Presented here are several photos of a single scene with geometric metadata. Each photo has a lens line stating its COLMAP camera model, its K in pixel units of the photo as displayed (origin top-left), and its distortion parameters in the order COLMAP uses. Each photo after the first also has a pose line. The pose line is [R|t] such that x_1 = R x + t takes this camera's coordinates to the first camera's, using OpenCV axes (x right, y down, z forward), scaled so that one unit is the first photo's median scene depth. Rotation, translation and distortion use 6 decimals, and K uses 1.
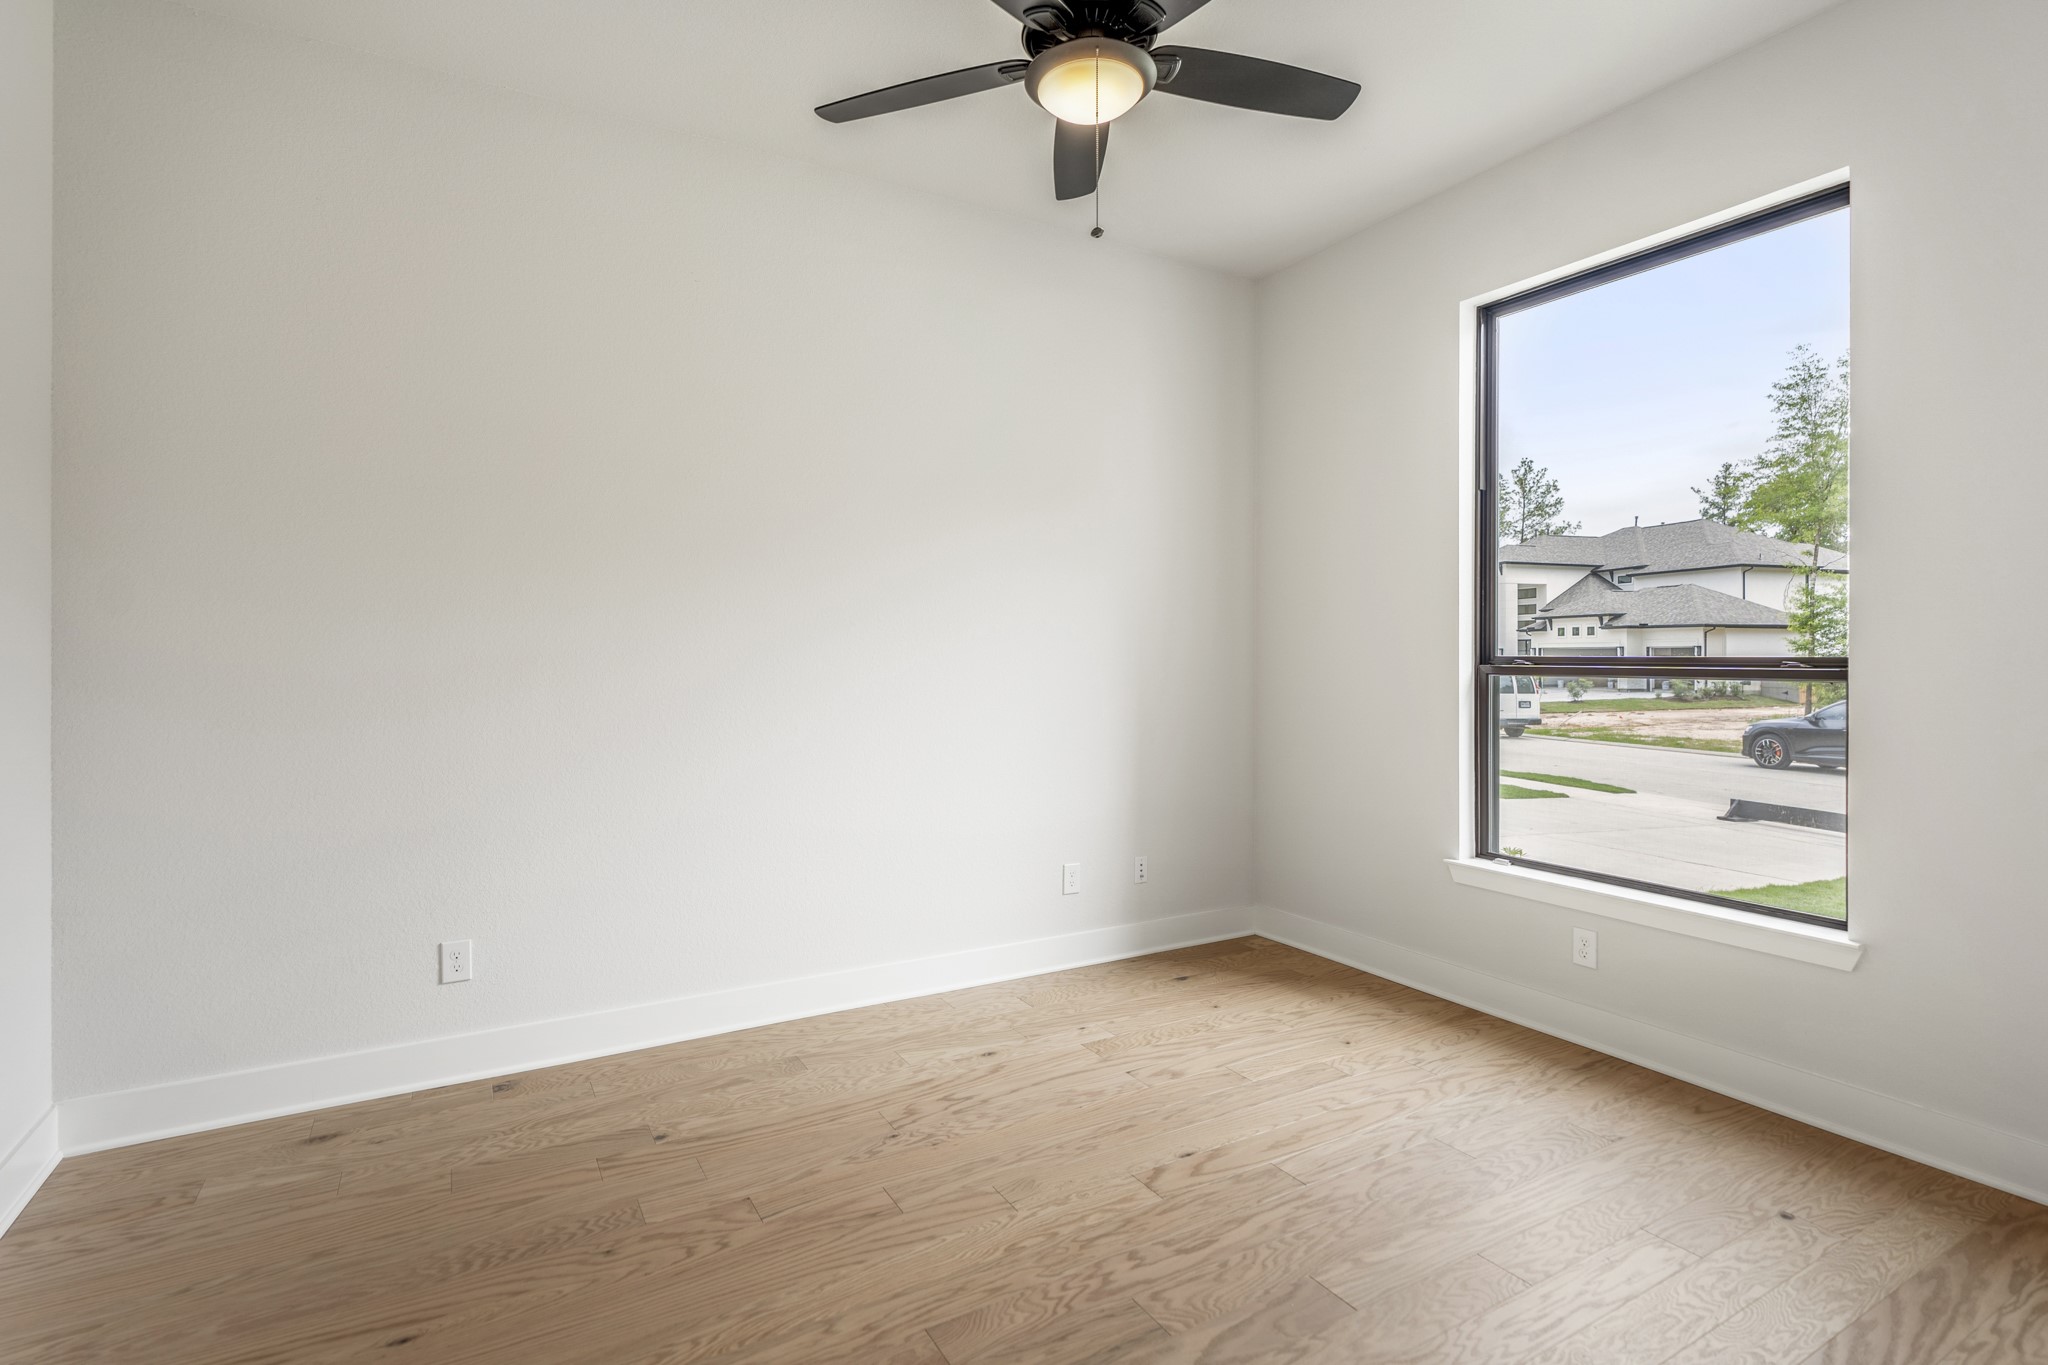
lens RADIAL K [[959.0, 0, 1021.8], [0, 959.0, 668.3], [0, 0, 1]] dist [-0.001001, 0.000126]
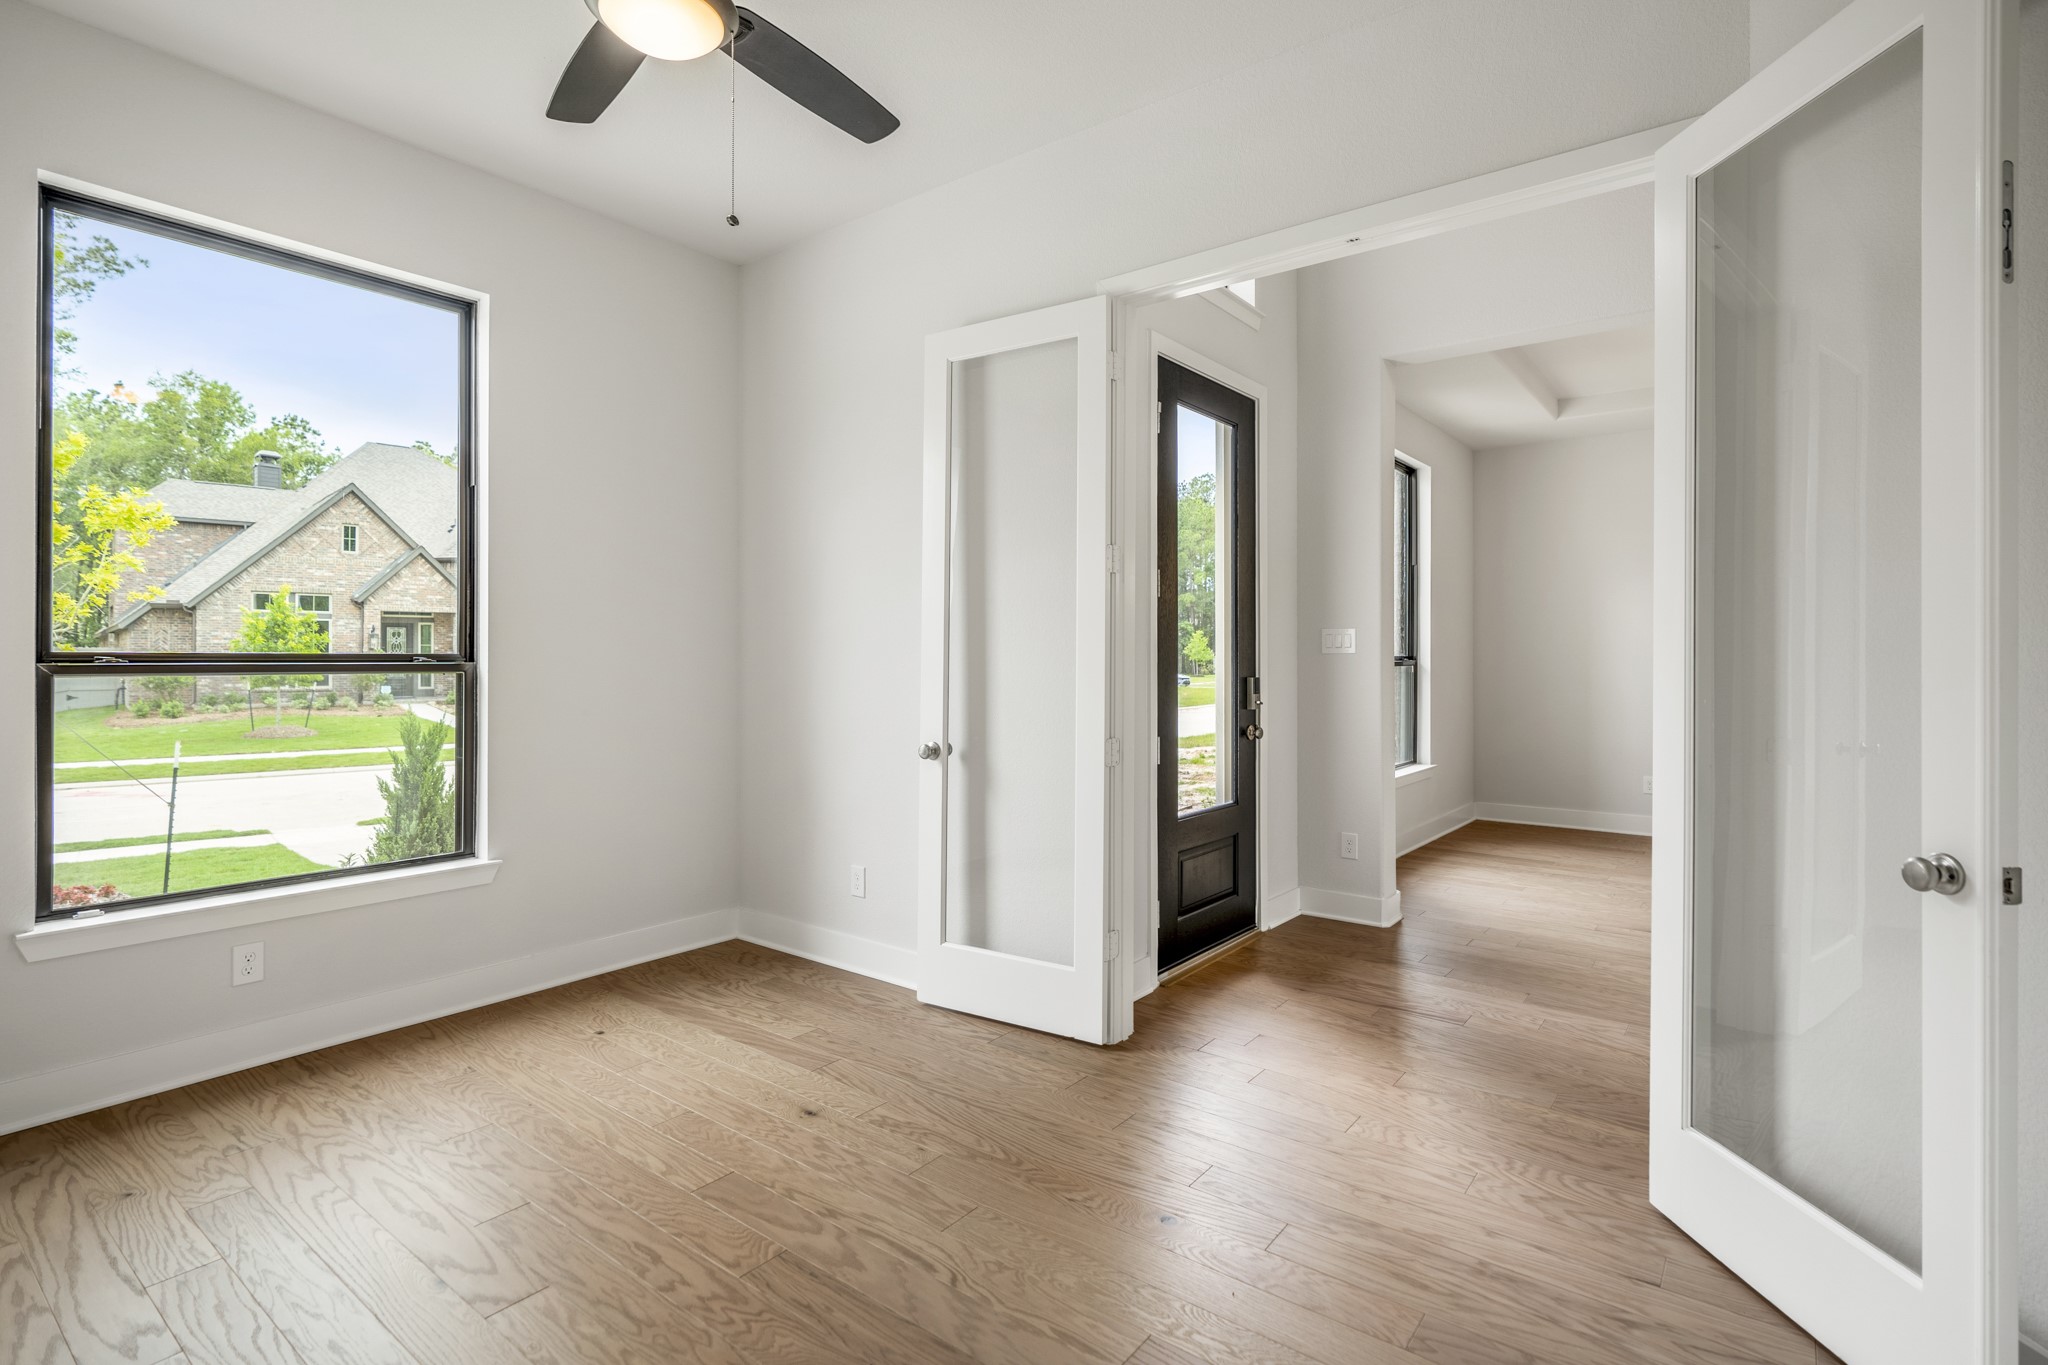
lens RADIAL K [[1003.0, 0, 1016.4], [0, 1003.0, 668.8], [0, 0, 1]] dist [-0.065706, 0.027875]
pose [[-0.383161, -0.013410, 0.923584, -0.780988], [0.006327, 0.999833, 0.017142, -0.011003], [-0.923660, 0.012412, -0.383012, 0.908189]]
